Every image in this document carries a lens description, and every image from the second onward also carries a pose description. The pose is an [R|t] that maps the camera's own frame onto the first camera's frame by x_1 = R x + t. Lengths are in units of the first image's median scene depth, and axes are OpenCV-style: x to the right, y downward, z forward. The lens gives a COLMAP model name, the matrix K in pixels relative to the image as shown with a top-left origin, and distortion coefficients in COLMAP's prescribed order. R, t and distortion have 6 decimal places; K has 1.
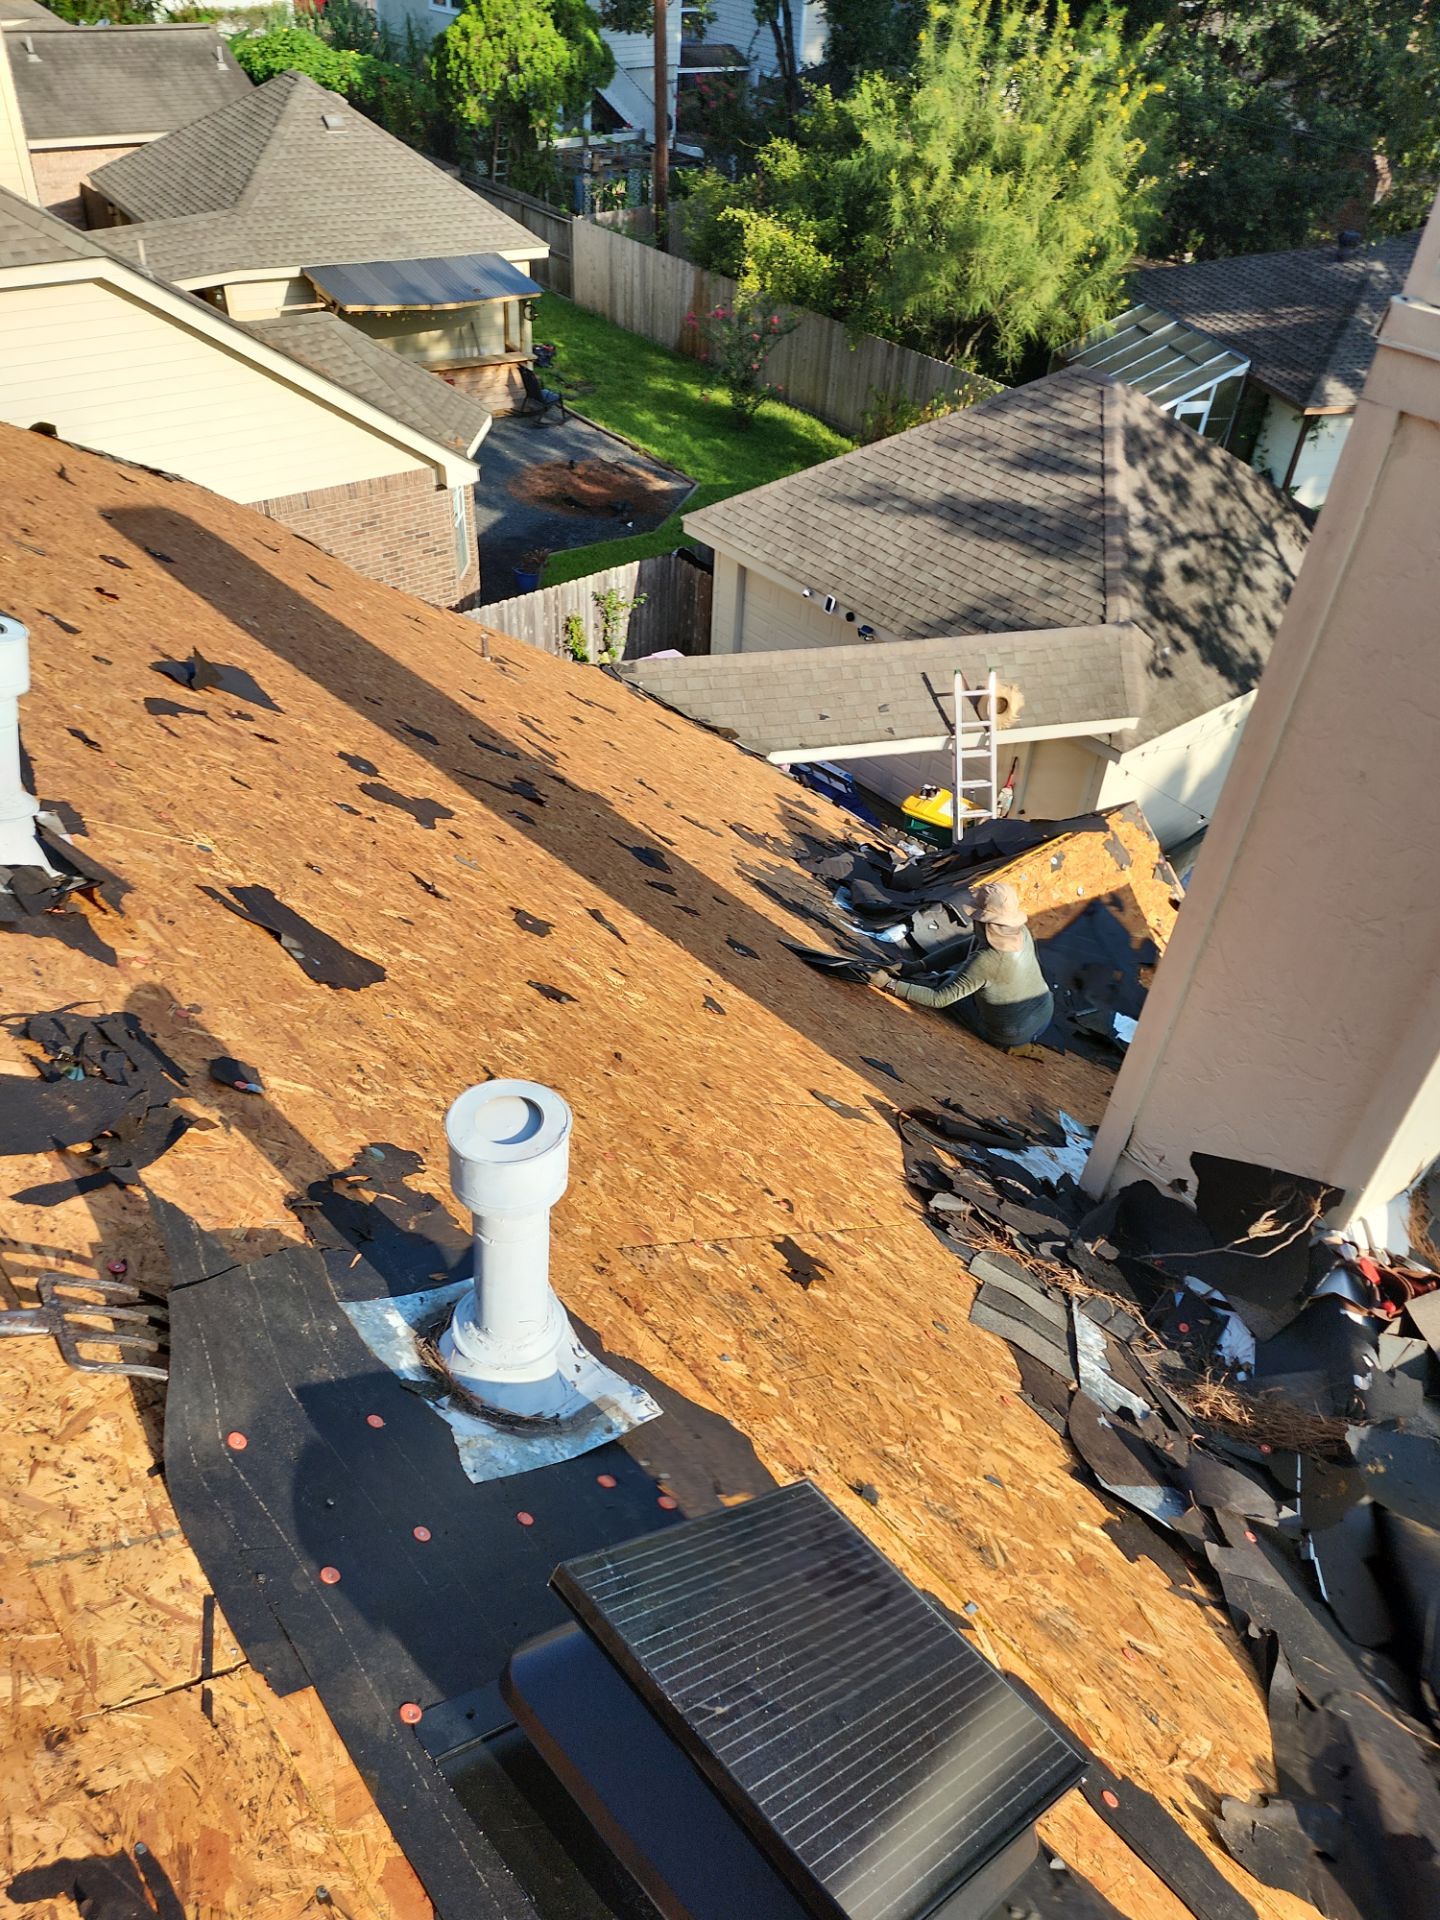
lens RADIAL K [[1285.0, 0, 755.3], [0, 1285.0, 1038.3], [0, 0, 1]] dist [0.064304, -0.050920]
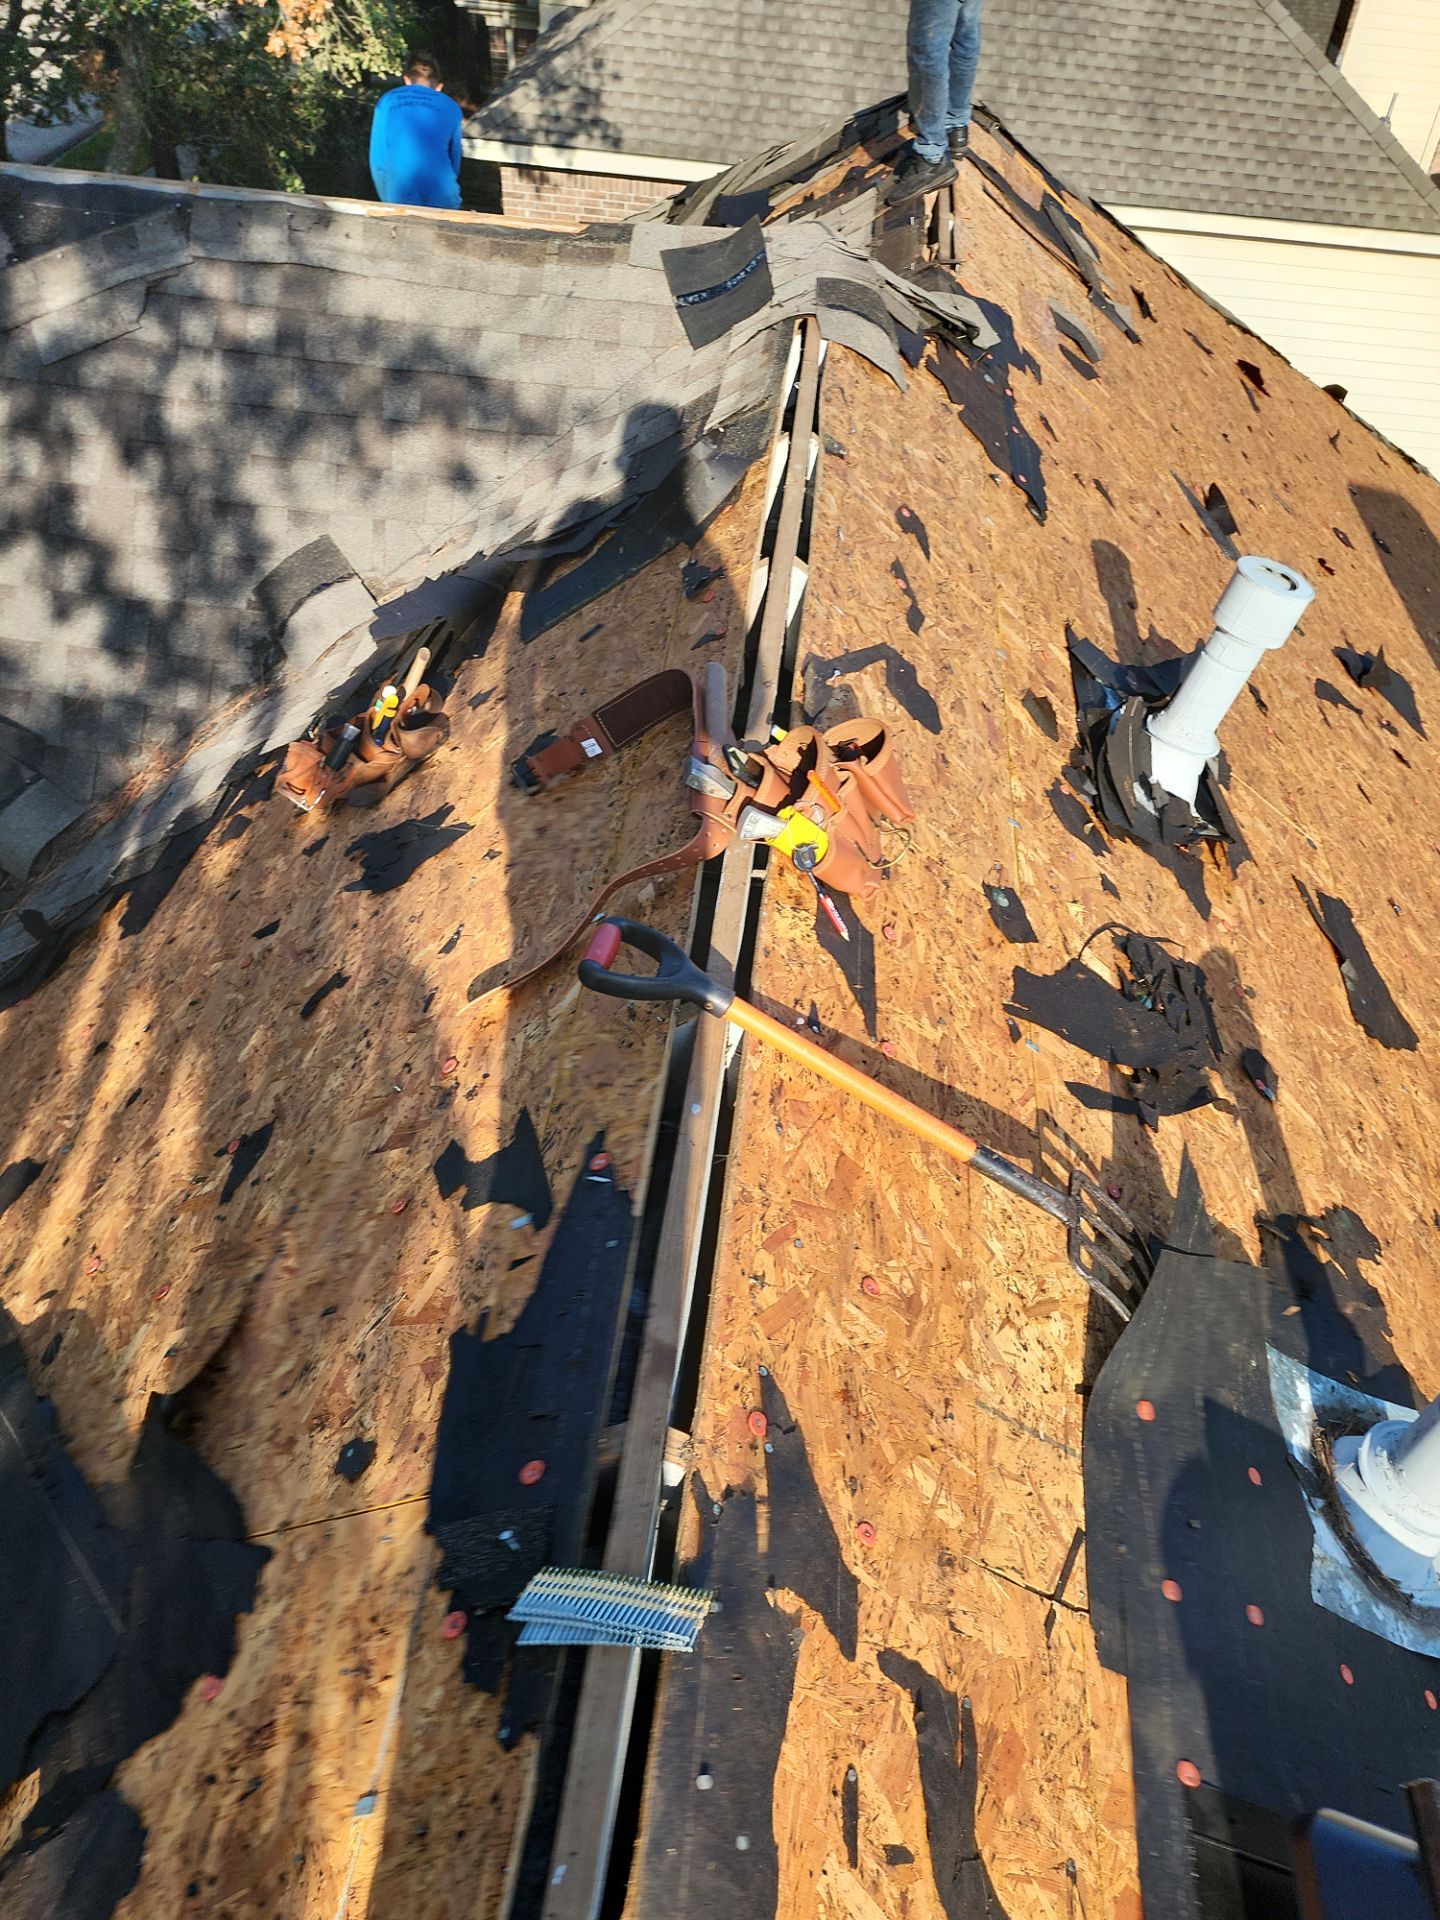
lens RADIAL K [[1285.0, 0, 755.3], [0, 1285.0, 1038.3], [0, 0, 1]] dist [0.064304, -0.050920]
pose [[0.707327, 0.504295, -0.495353, -0.206107], [-0.494907, 0.853642, 0.162362, 0.037537], [0.504733, 0.130311, 0.853383, -0.048305]]
